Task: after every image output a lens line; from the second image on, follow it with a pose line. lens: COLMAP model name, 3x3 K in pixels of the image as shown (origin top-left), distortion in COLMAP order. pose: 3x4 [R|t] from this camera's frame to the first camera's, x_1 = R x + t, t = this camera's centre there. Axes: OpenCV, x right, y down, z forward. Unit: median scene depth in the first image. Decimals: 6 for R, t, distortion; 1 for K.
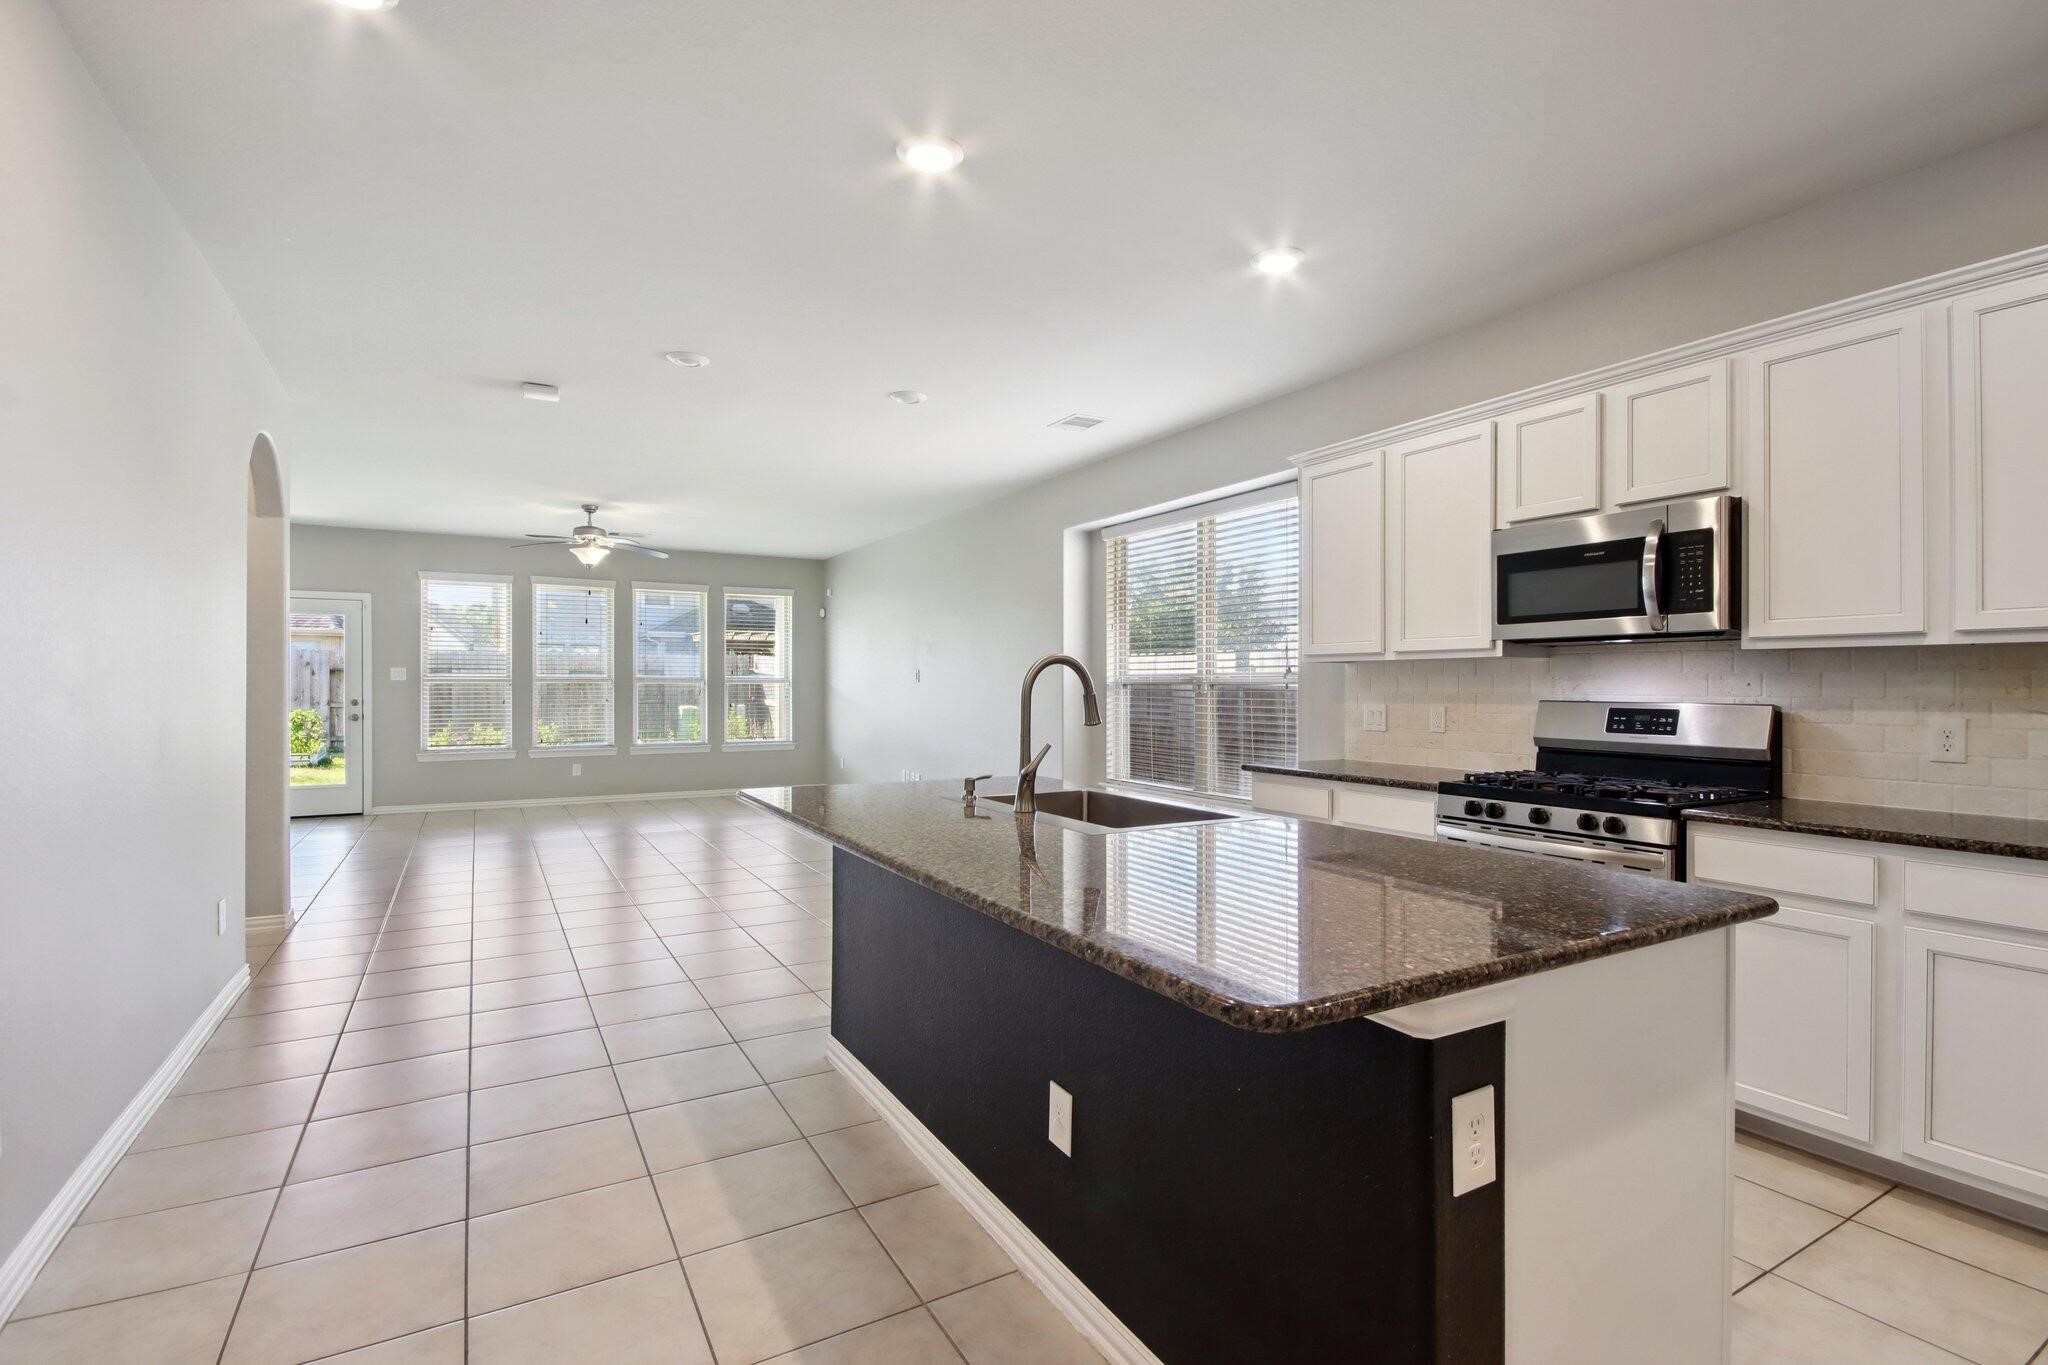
lens RADIAL K [[957.3, 0, 1019.0], [0, 957.3, 686.3], [0, 0, 1]] dist [0.001182, -0.000352]
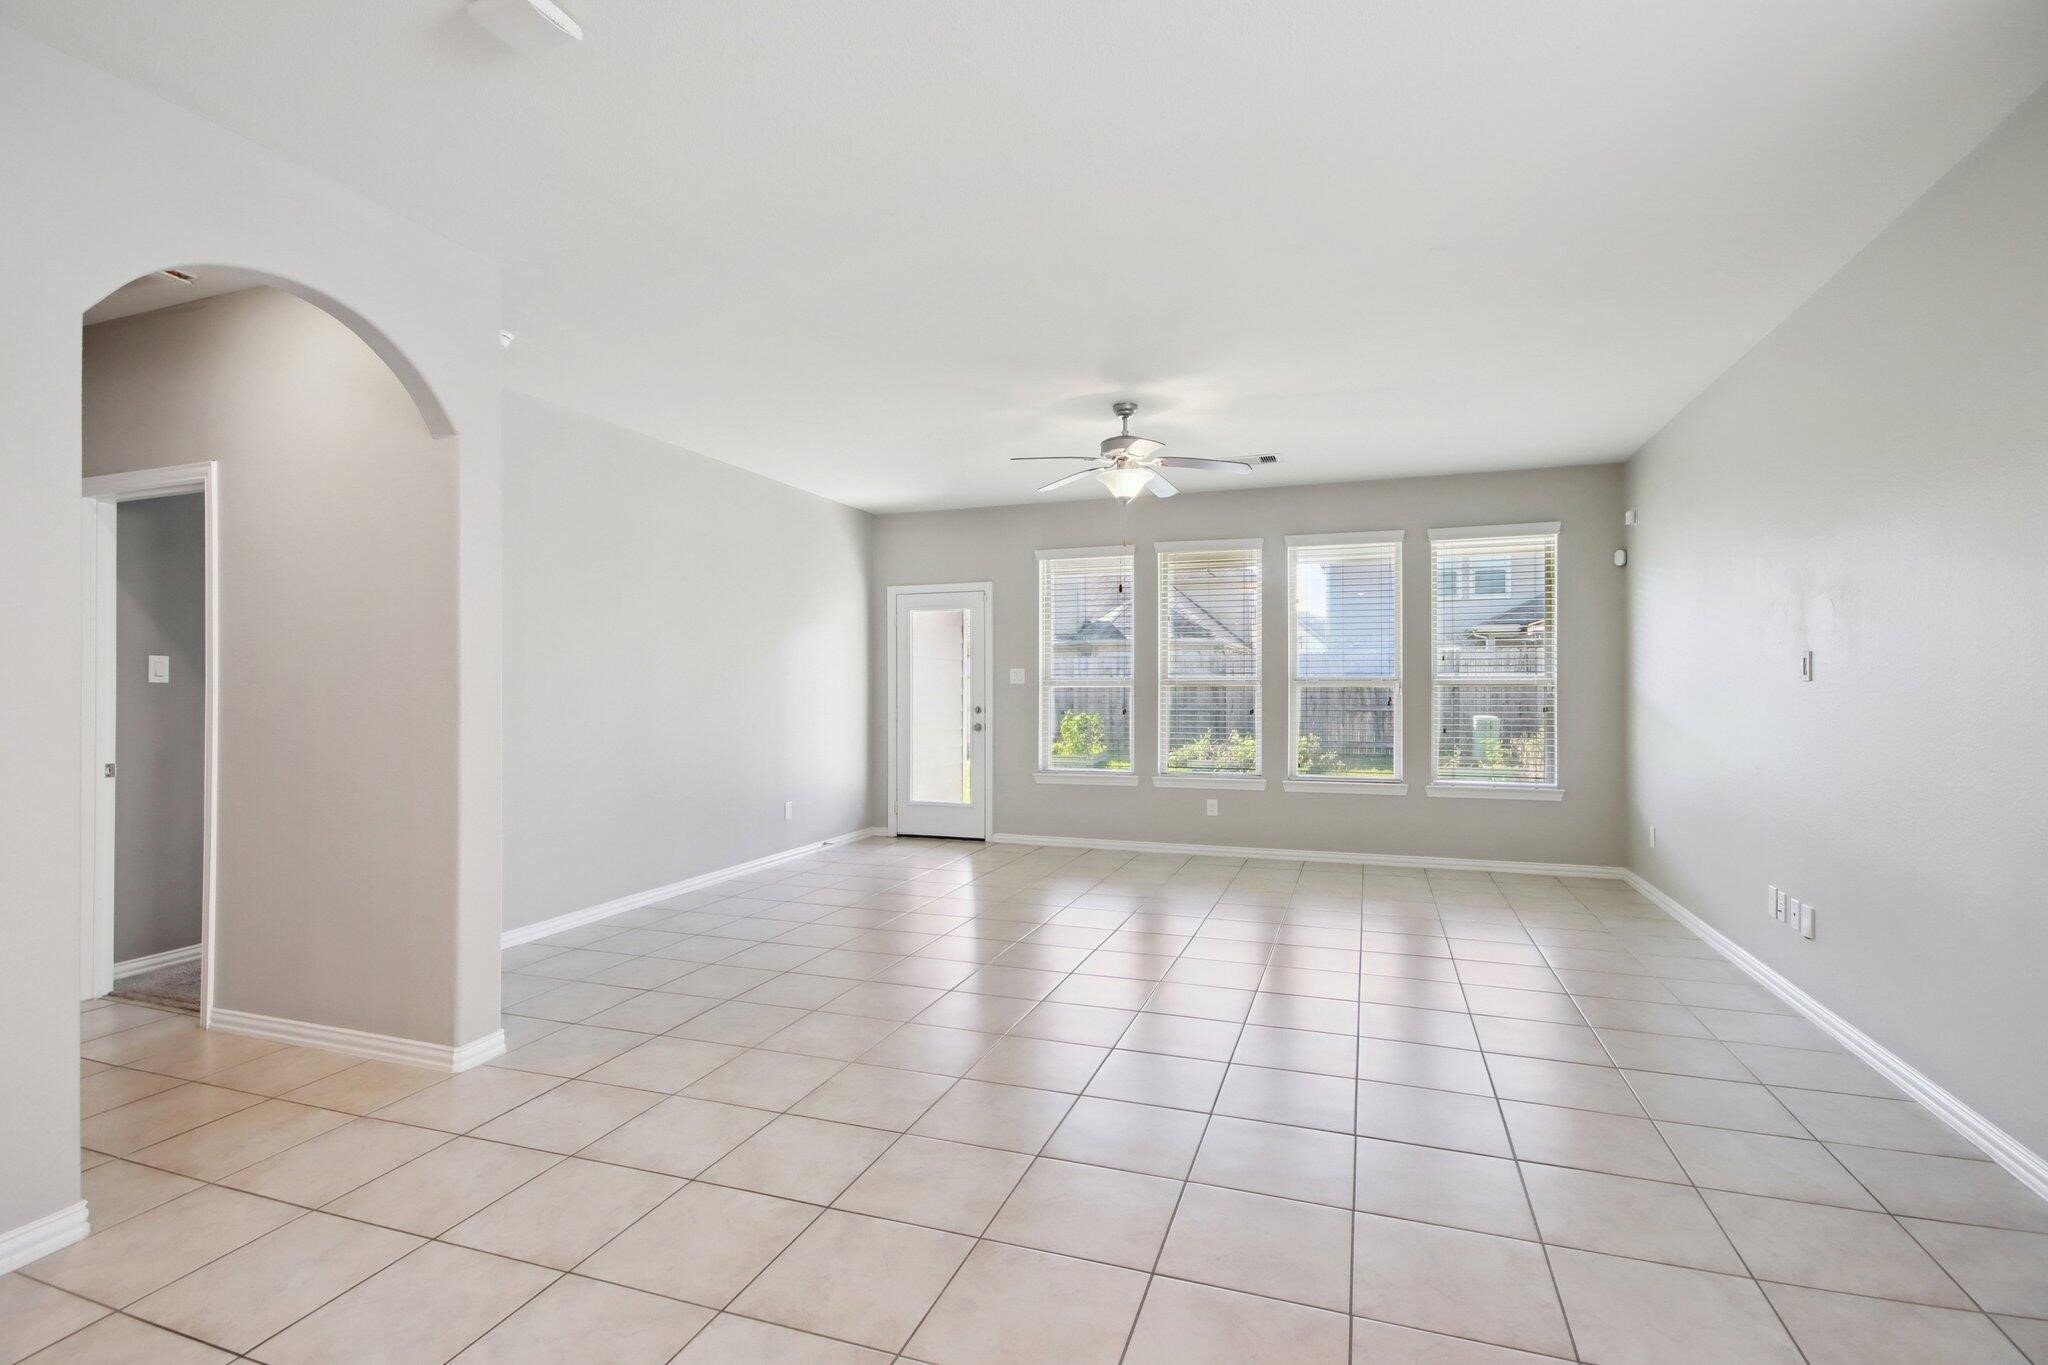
lens RADIAL K [[957.3, 0, 1019.0], [0, 957.3, 686.3], [0, 0, 1]] dist [0.001182, -0.000352]
pose [[0.650814, -0.003547, -0.759229, -0.014437], [0.000961, 0.999992, -0.003848, -0.000793], [0.759237, 0.001775, 0.650812, 0.463657]]
